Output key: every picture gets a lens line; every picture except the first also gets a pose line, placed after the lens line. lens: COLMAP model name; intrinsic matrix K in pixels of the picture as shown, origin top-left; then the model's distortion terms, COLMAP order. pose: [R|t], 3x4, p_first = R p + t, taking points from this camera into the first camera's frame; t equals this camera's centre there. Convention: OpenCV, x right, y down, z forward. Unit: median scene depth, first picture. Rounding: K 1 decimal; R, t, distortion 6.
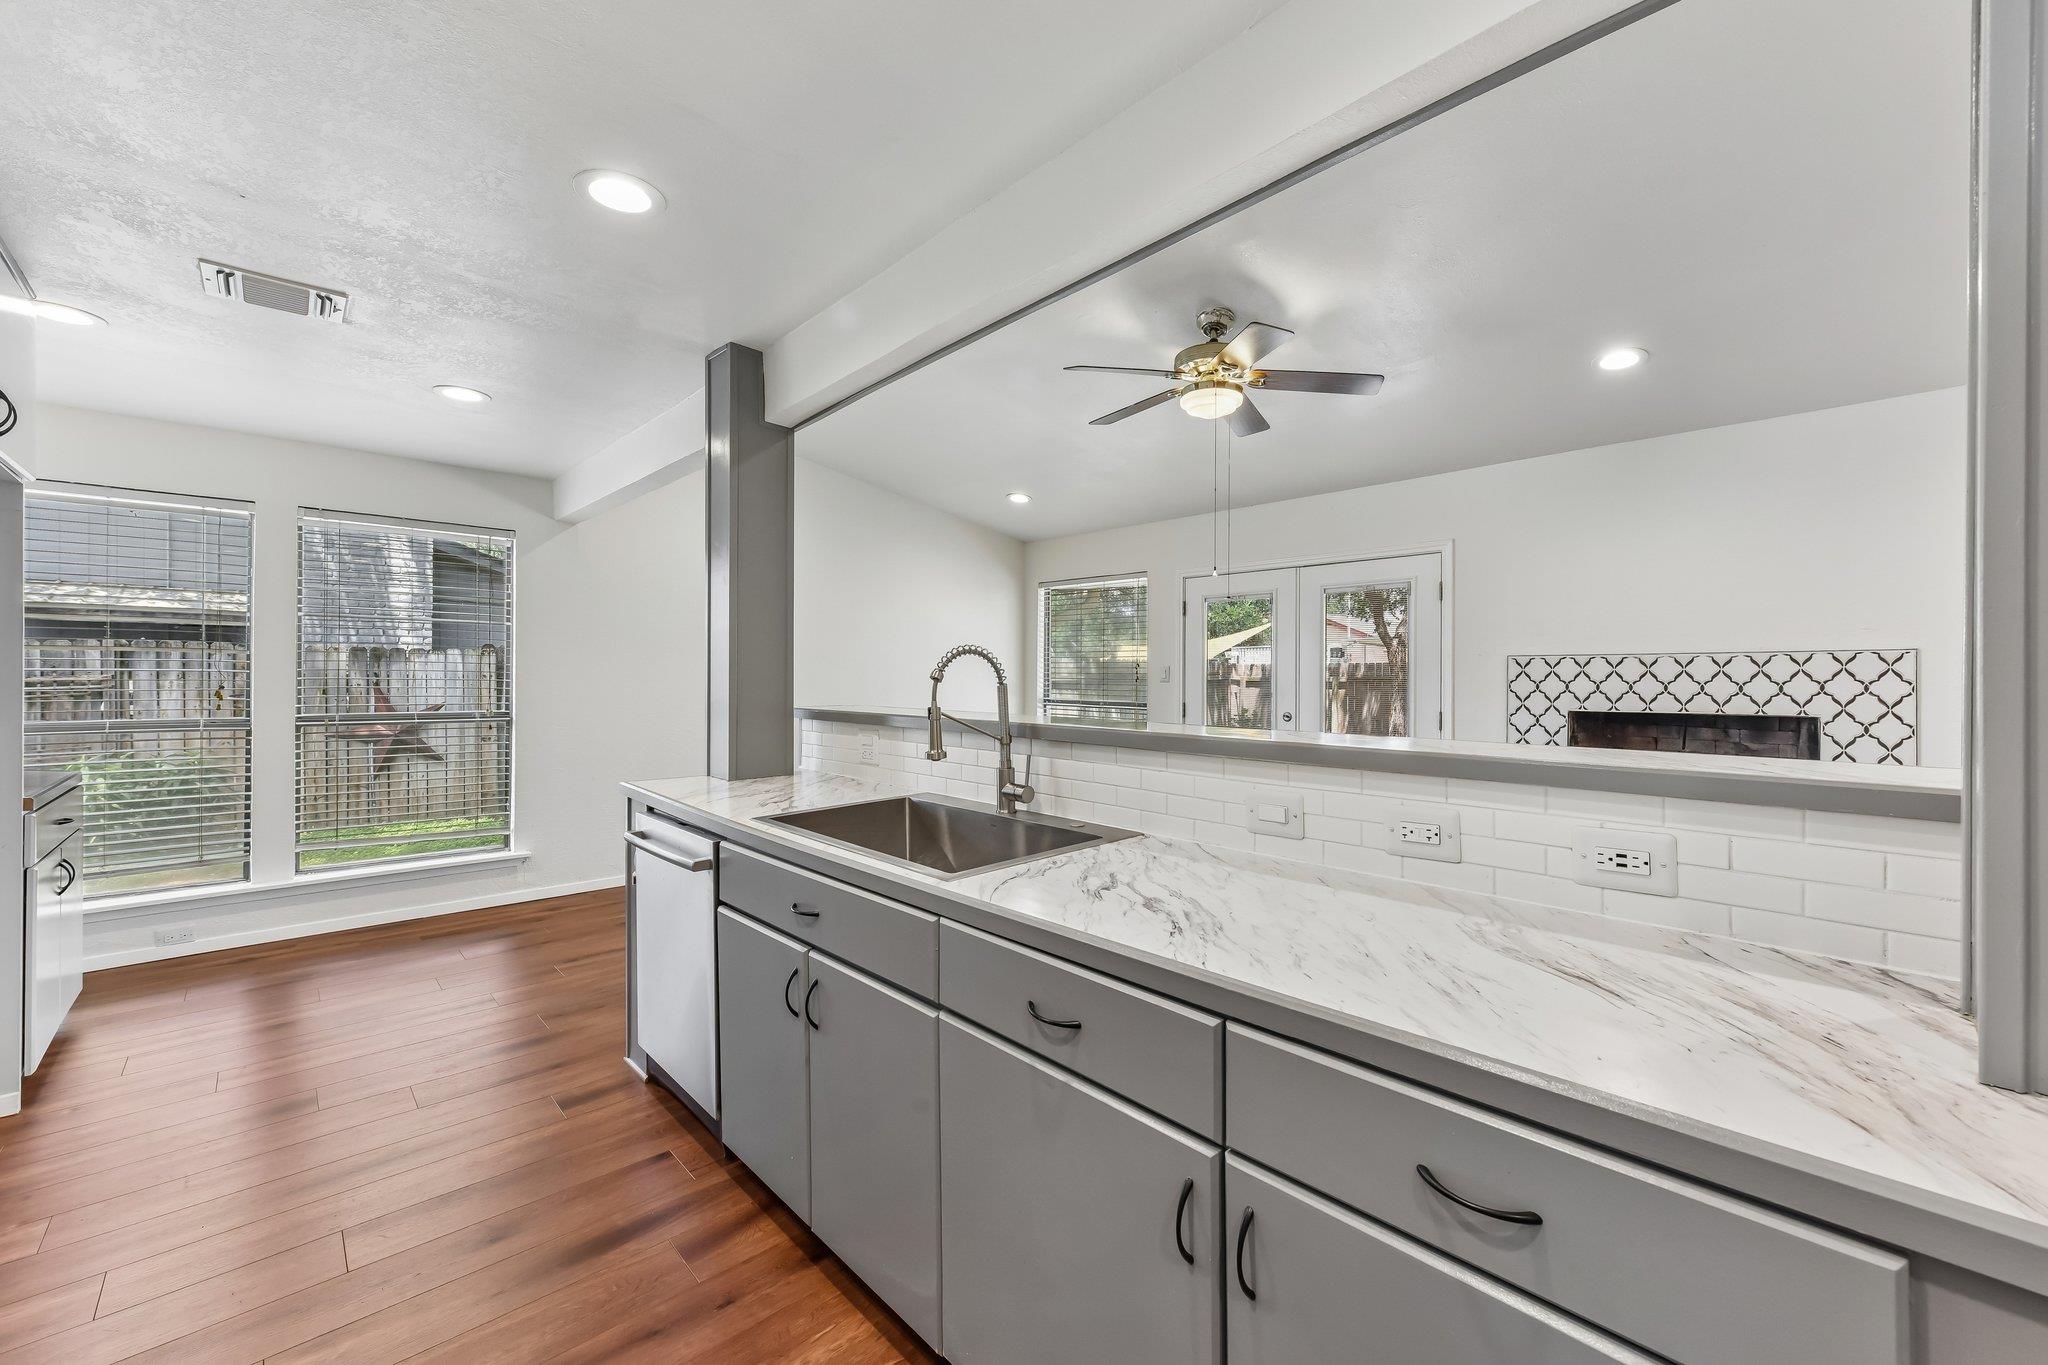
lens RADIAL K [[805.6, 0, 1033.7], [0, 805.6, 685.1], [0, 0, 1]] dist [0.005058, -0.000413]
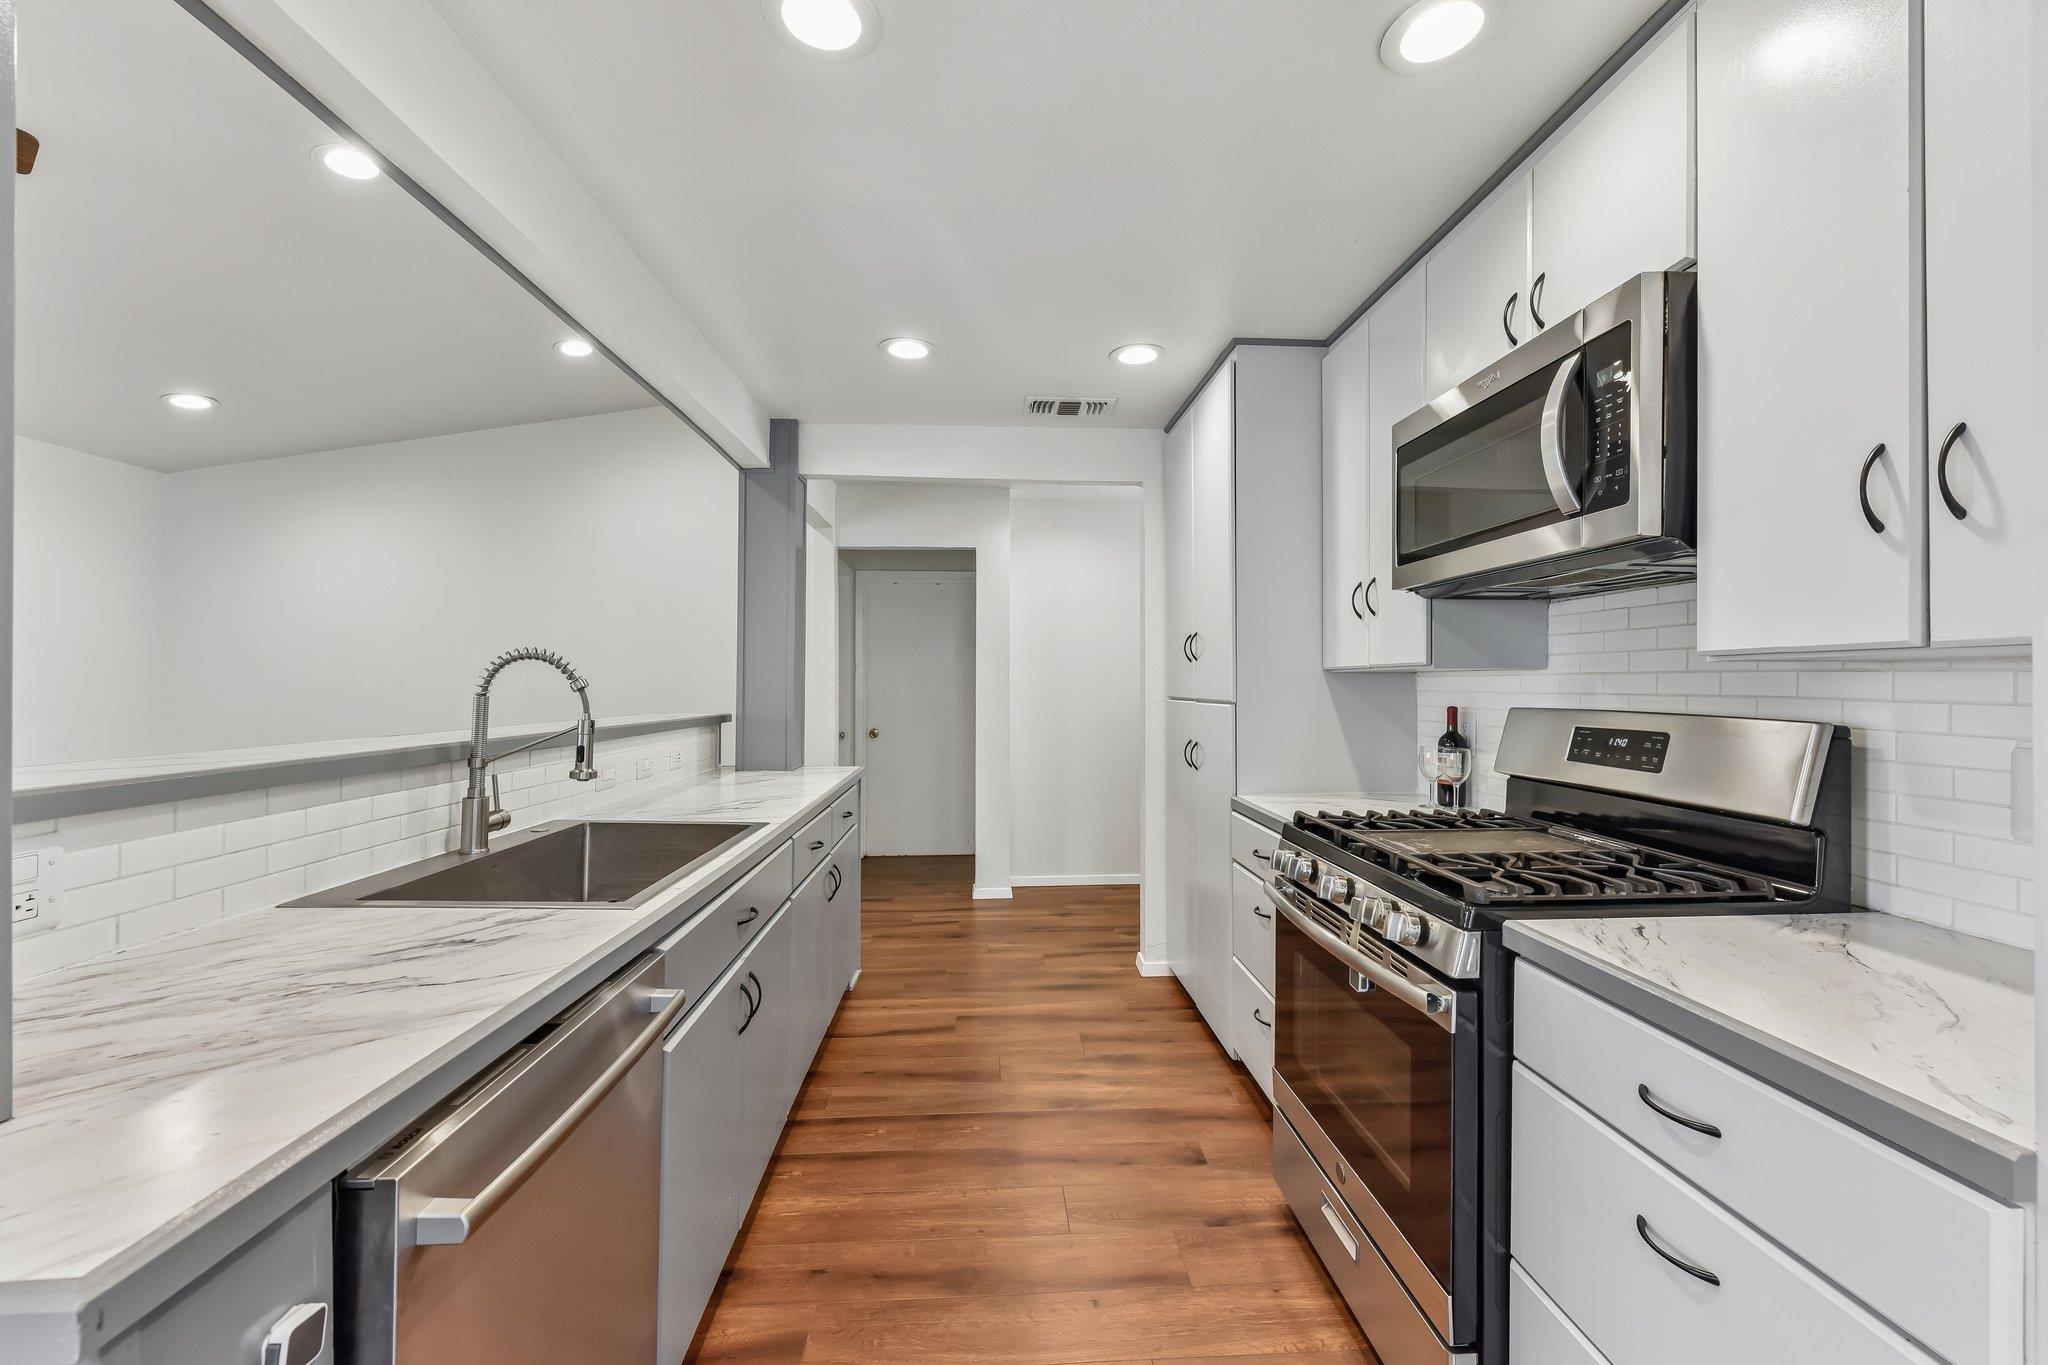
lens RADIAL K [[810.8, 0, 1032.0], [0, 810.8, 681.0], [0, 0, 1]] dist [-0.009095, -0.000135]
pose [[-0.764692, -0.002108, 0.644392, -0.520301], [0.003999, 0.999960, 0.008016, -0.008383], [-0.644383, 0.008707, -0.764653, 0.659994]]
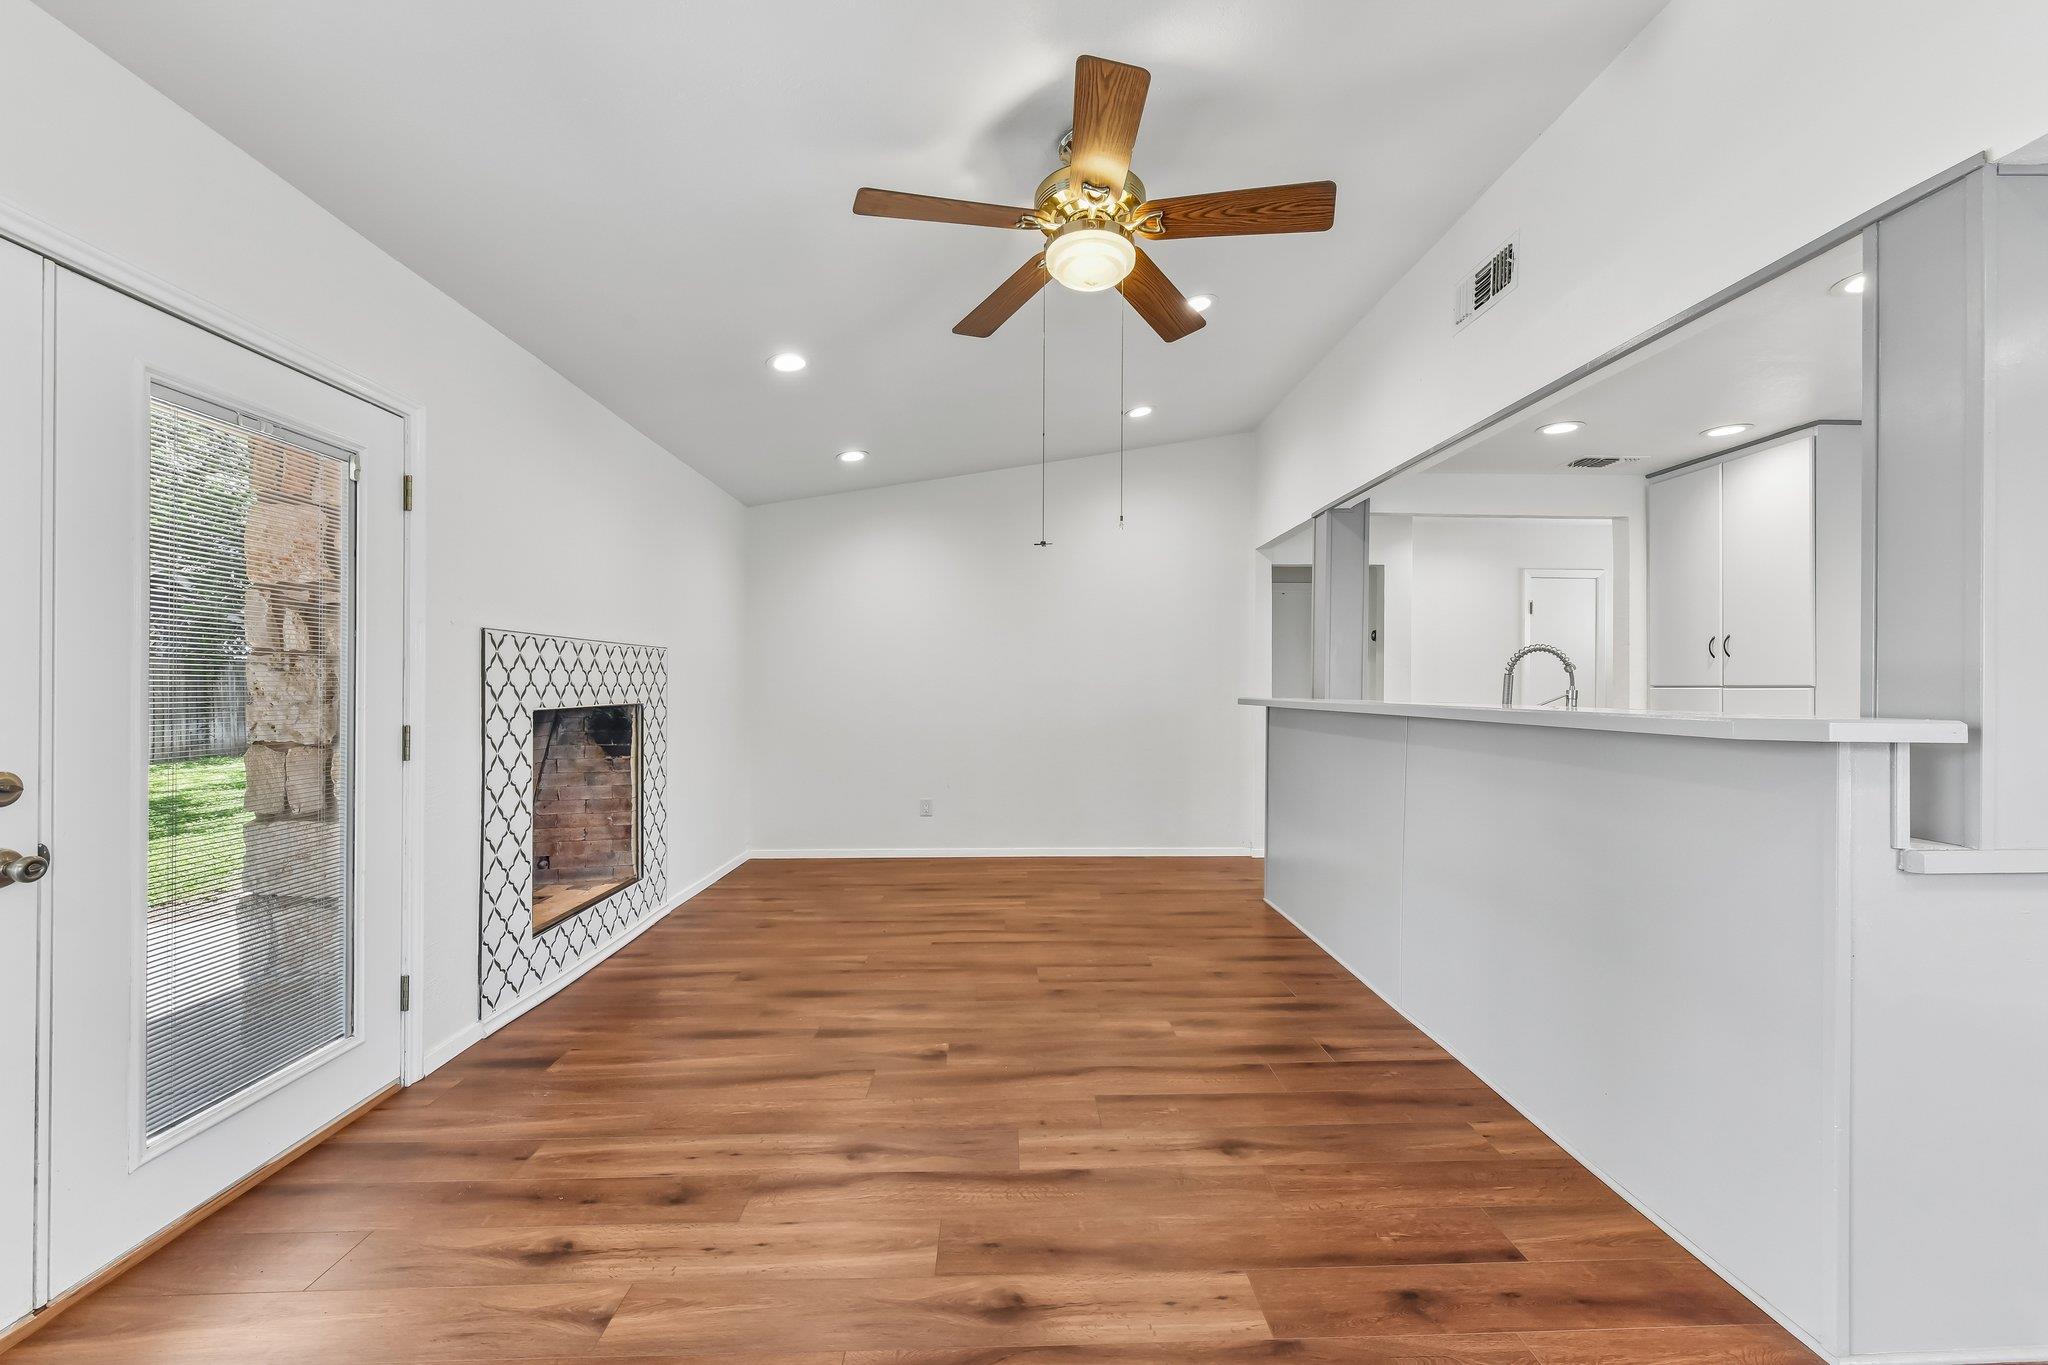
lens RADIAL K [[805.6, 0, 1033.7], [0, 805.6, 685.1], [0, 0, 1]] dist [0.005058, -0.000413]
pose [[-0.752179, -0.004697, 0.658942, -0.165688], [0.001588, 0.999959, 0.008940, 0.003501], [-0.658957, 0.007771, -0.752140, 1.295014]]
